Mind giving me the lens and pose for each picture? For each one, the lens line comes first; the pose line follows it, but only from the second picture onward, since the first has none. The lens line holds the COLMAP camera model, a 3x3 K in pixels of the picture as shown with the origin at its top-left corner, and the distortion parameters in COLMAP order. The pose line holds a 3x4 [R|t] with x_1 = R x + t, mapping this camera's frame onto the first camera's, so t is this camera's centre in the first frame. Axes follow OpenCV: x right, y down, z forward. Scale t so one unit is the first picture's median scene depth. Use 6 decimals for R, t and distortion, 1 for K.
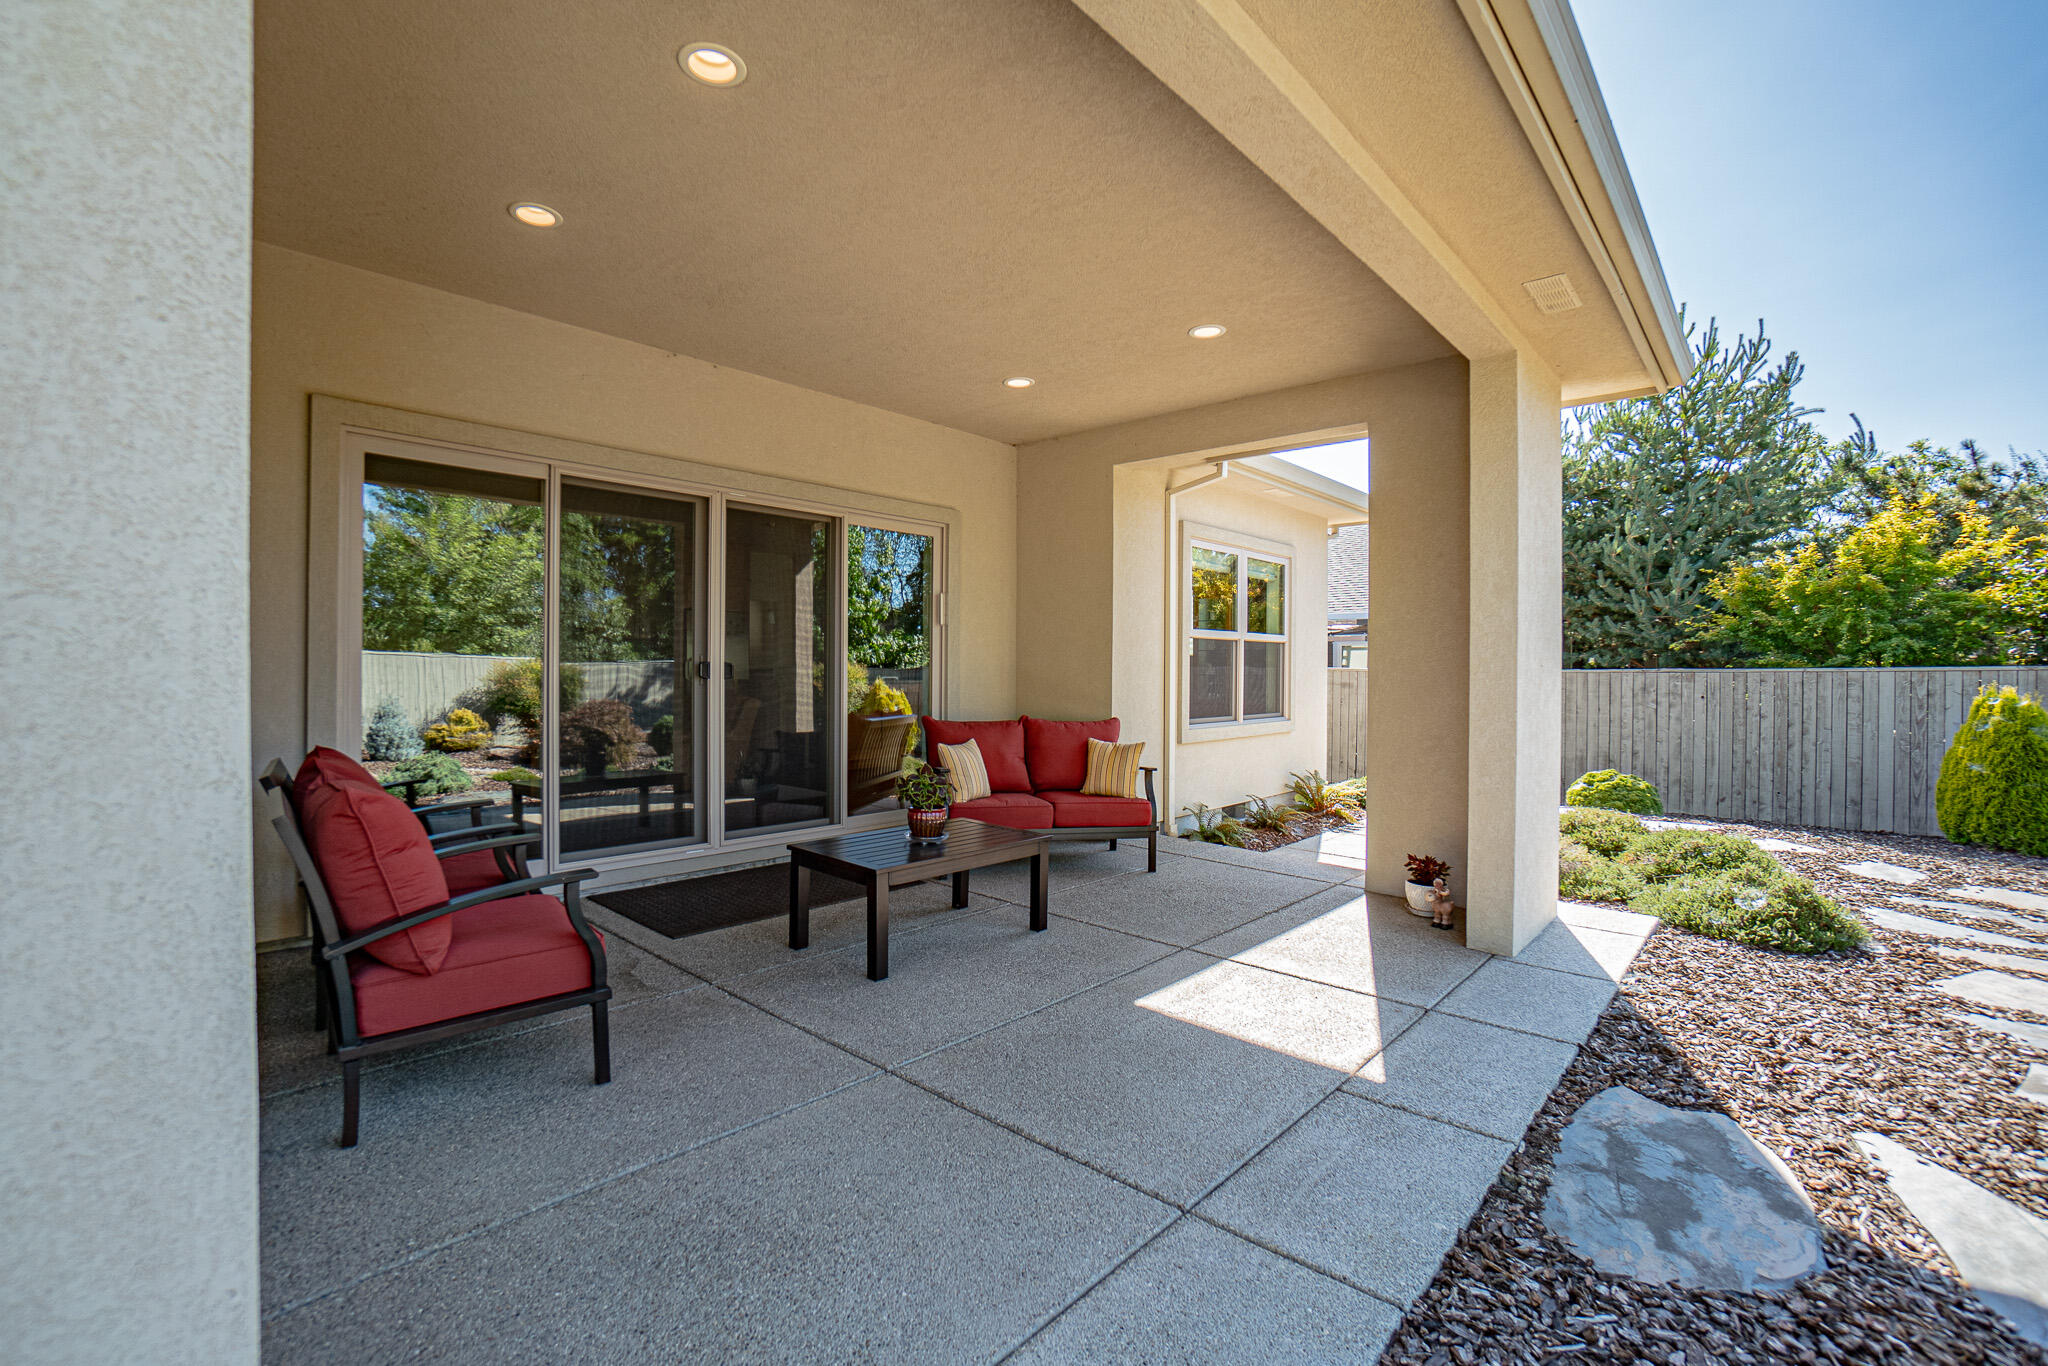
lens RADIAL K [[920.2, 0, 1024.0], [0, 920.2, 683.0], [0, 0, 1]] dist [-0.066697, 0.026690]
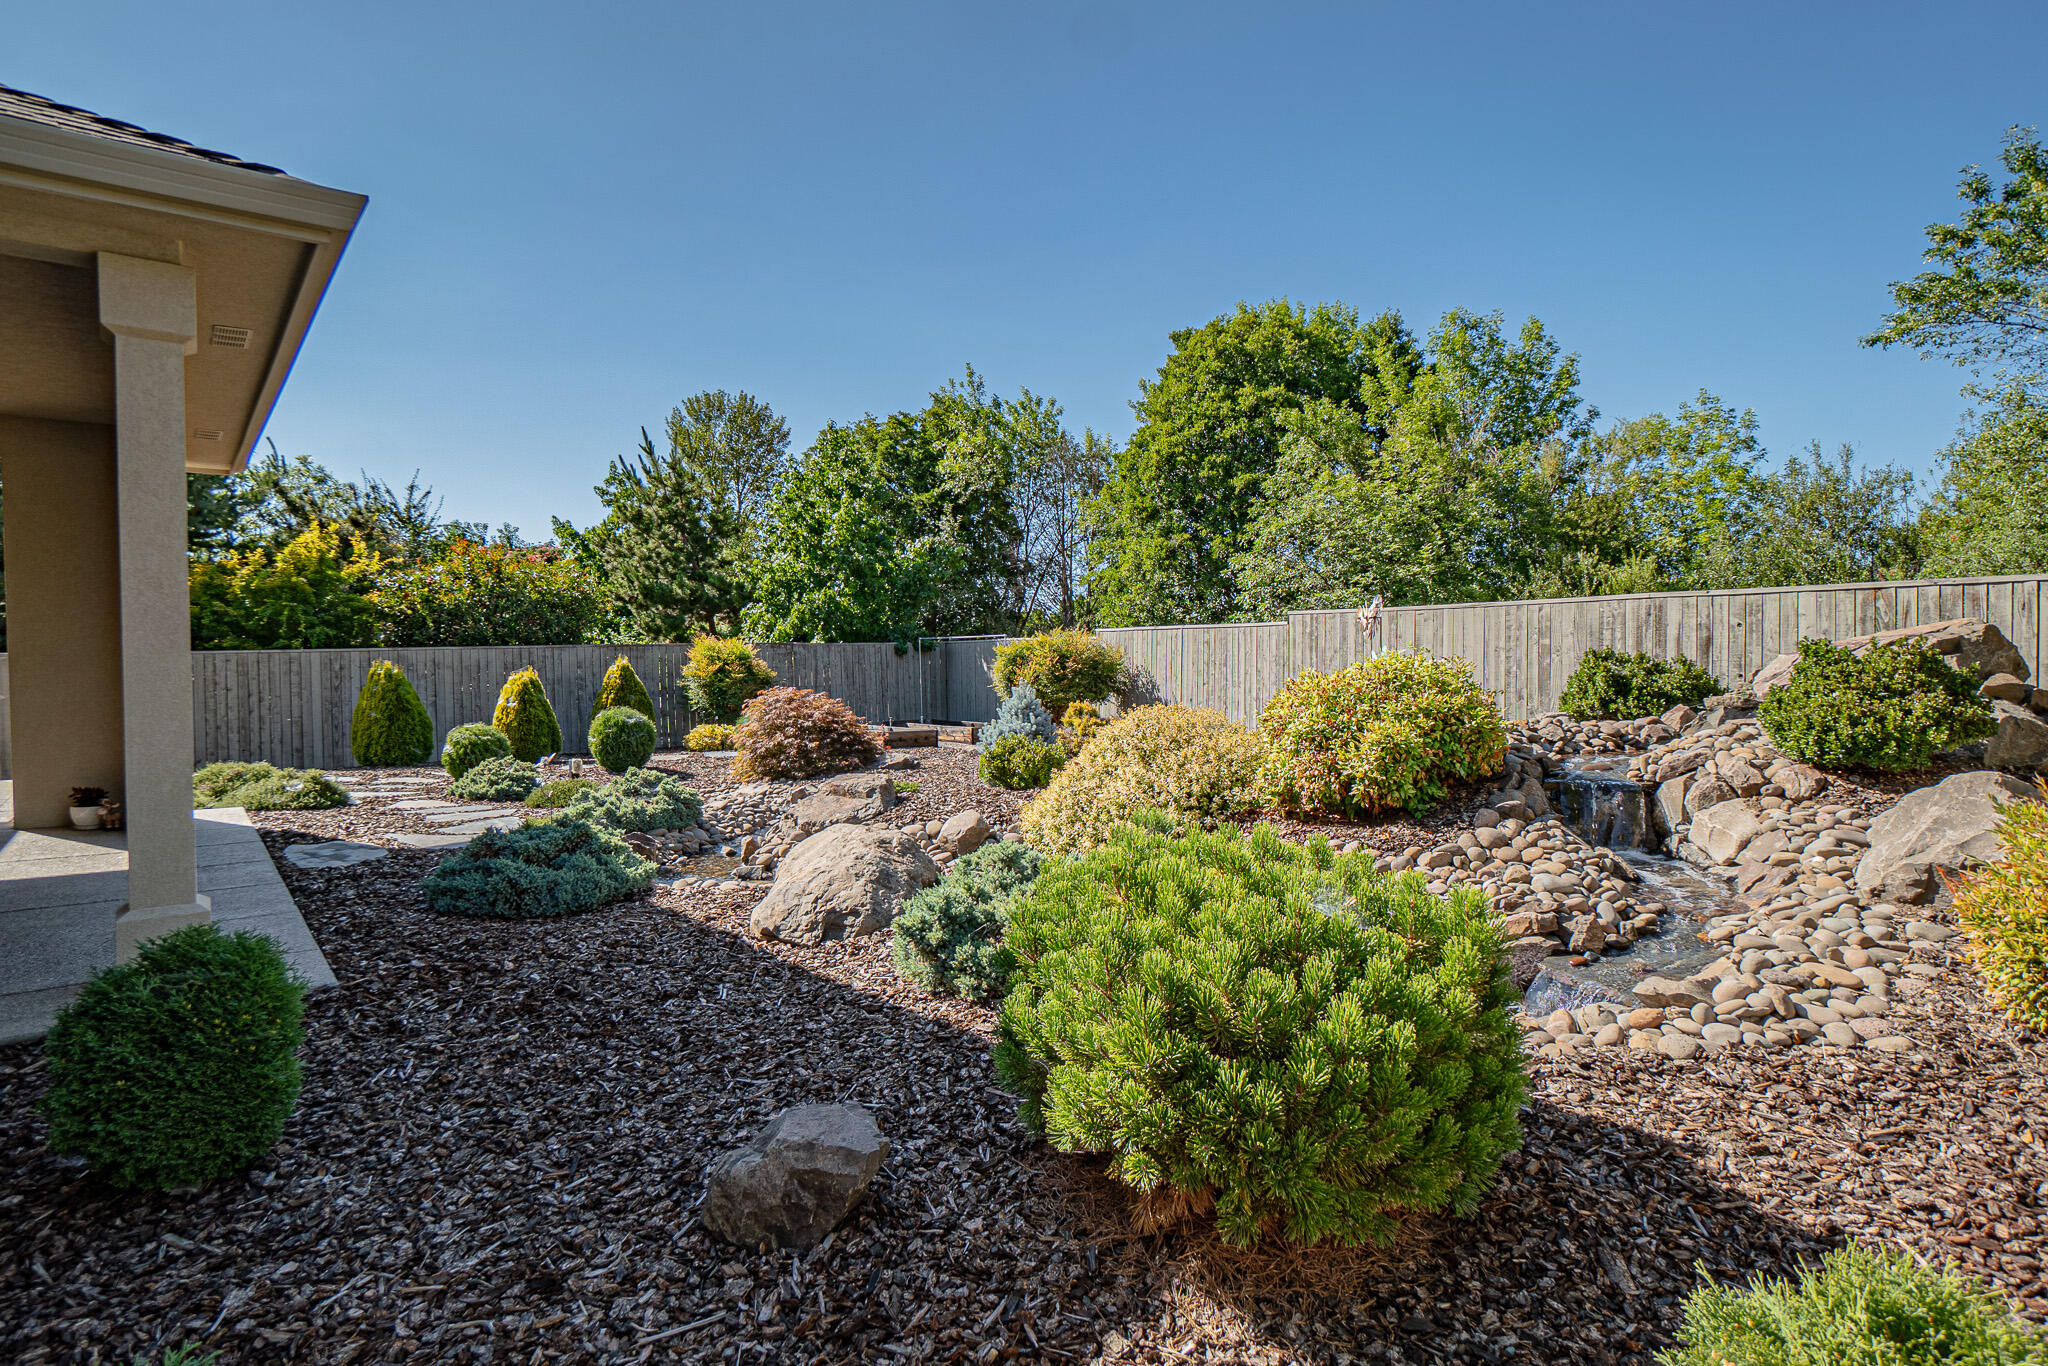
lens RADIAL K [[1074.4, 0, 1024.0], [0, 1074.4, 683.0], [0, 0, 1]] dist [-0.040255, 0.000038]
pose [[0.161589, -0.032973, 0.986307, -0.434071], [0.019284, 0.999356, 0.030250, 0.006702], [-0.986670, 0.014132, 0.162120, -0.326382]]
